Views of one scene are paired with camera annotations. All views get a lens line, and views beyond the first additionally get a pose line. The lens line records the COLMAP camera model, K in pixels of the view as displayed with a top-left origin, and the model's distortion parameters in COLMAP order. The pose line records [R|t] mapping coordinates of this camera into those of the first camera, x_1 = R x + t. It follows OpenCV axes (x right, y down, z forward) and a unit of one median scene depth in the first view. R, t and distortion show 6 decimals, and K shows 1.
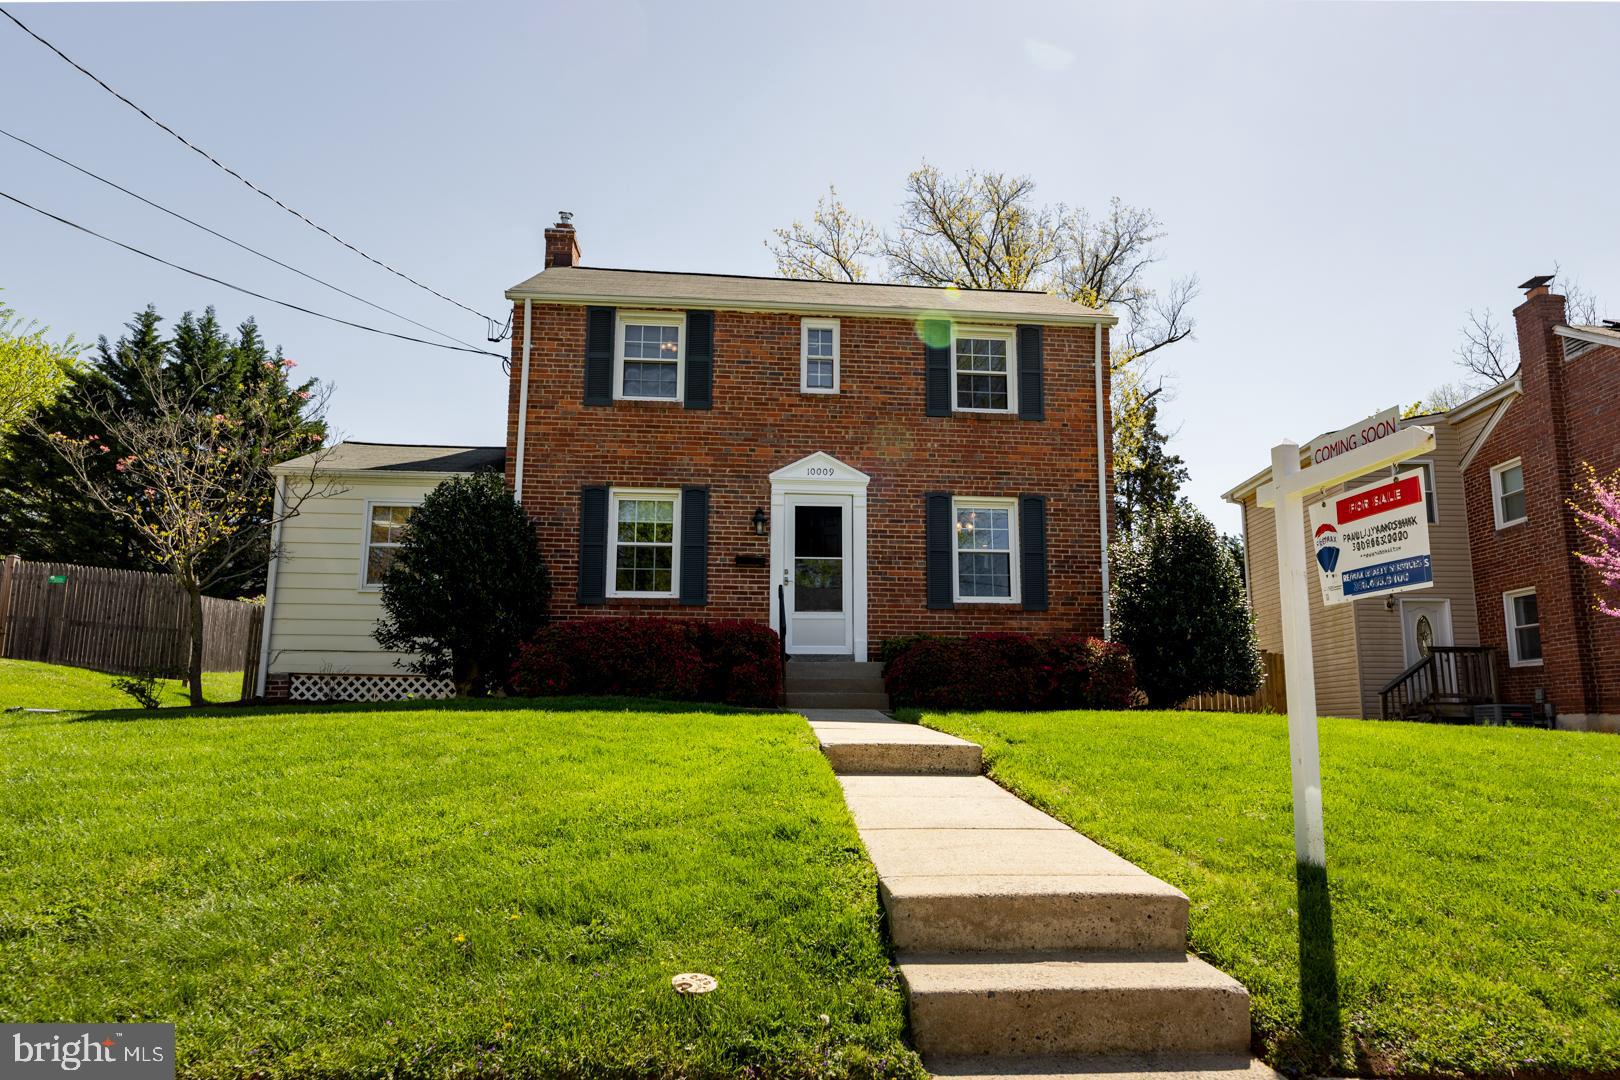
lens RADIAL K [[1056.6, 0, 844.8], [0, 1056.6, 566.7], [0, 0, 1]] dist [-0.000916, -0.000247]
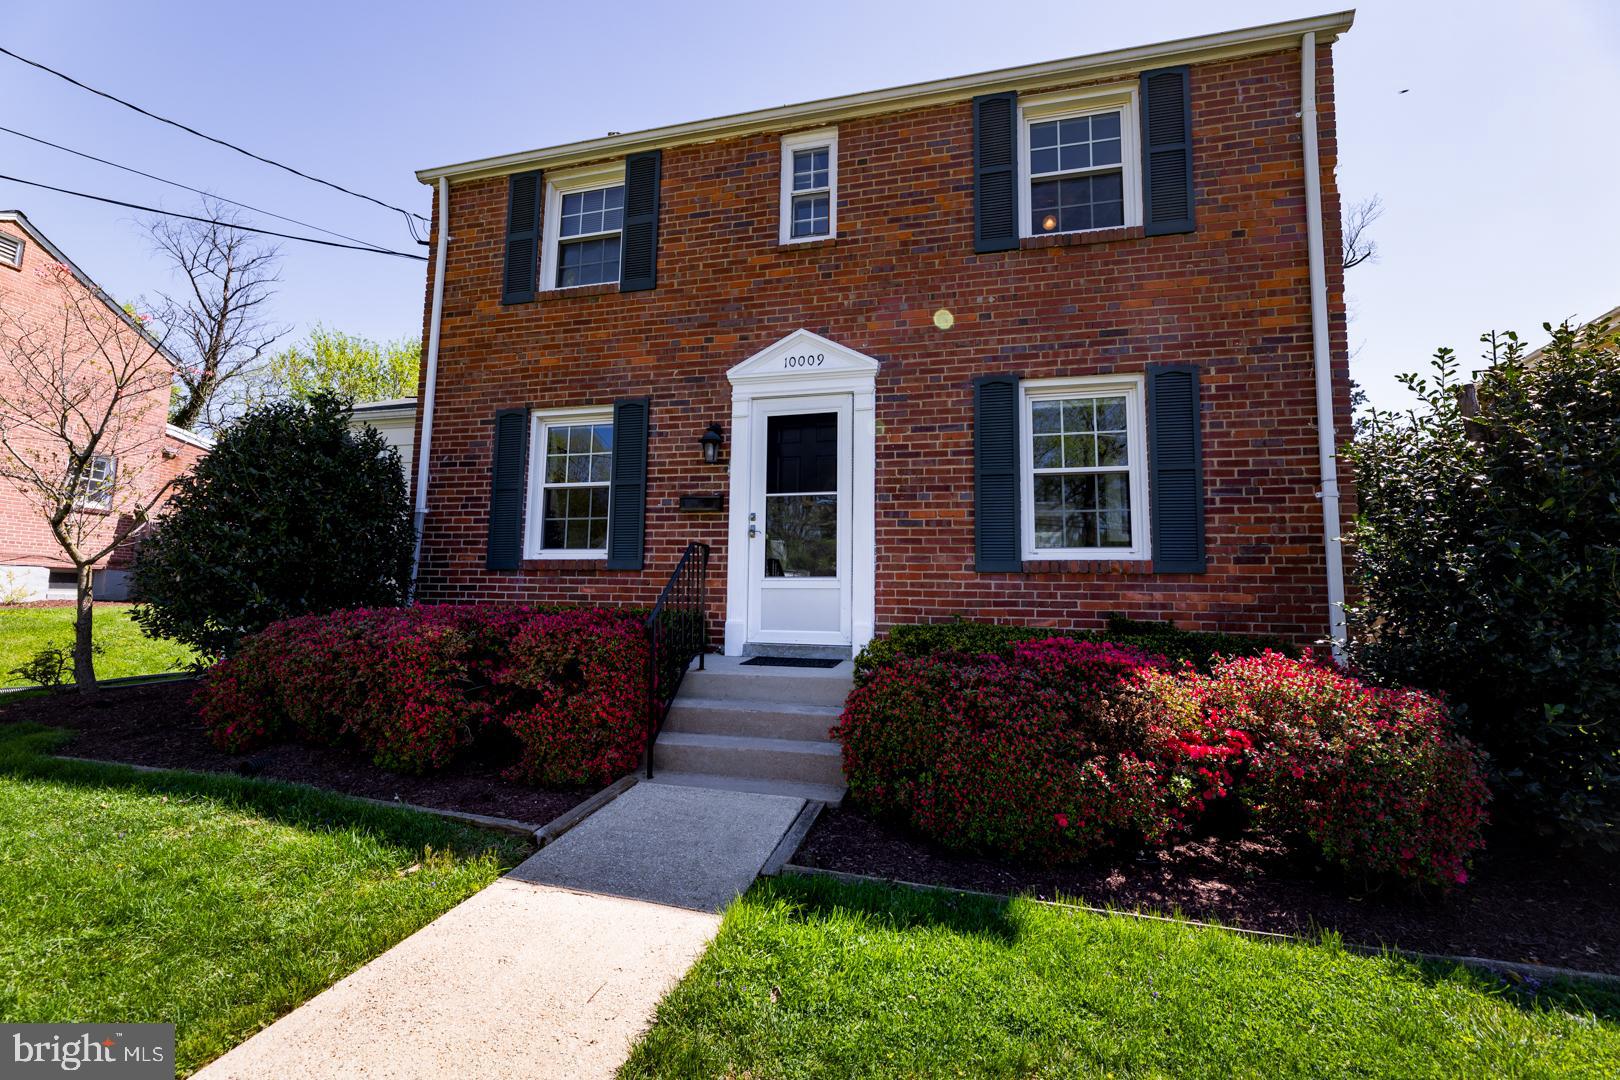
lens RADIAL K [[675.5, 0, 807.7], [0, 675.5, 534.5], [0, 0, 1]] dist [-0.000910, -0.000009]
pose [[0.937426, -0.020162, -0.347600, 0.122190], [0.038040, 0.998277, 0.044685, -0.001797], [0.346100, -0.055112, 0.936578, 0.609080]]
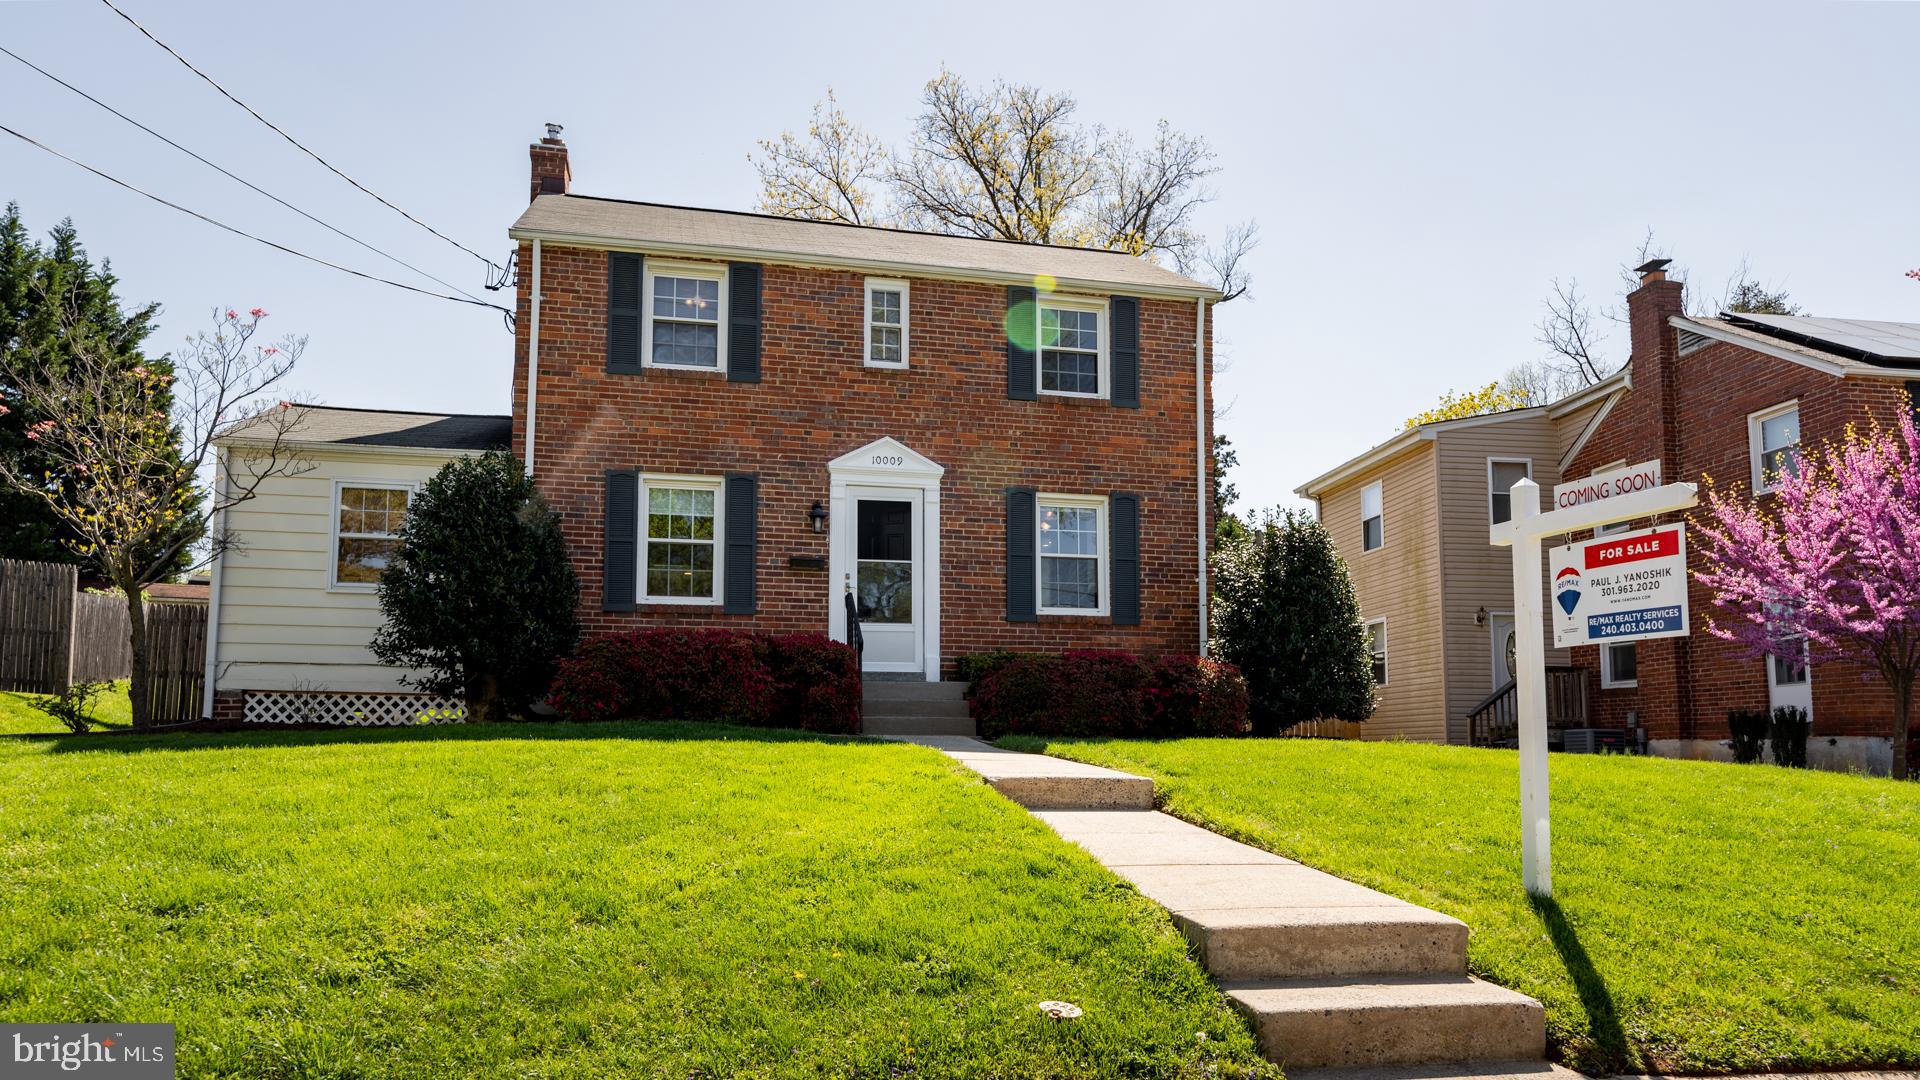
lens RADIAL K [[1285.9, 0, 957.4], [0, 1285.9, 642.4], [0, 0, 1]] dist [-0.001185, 0.000306]
pose [[0.992358, 0.010631, 0.122936, -0.093975], [-0.018948, 0.997594, 0.066686, -0.013086], [-0.121931, -0.068505, 0.990172, -0.054906]]
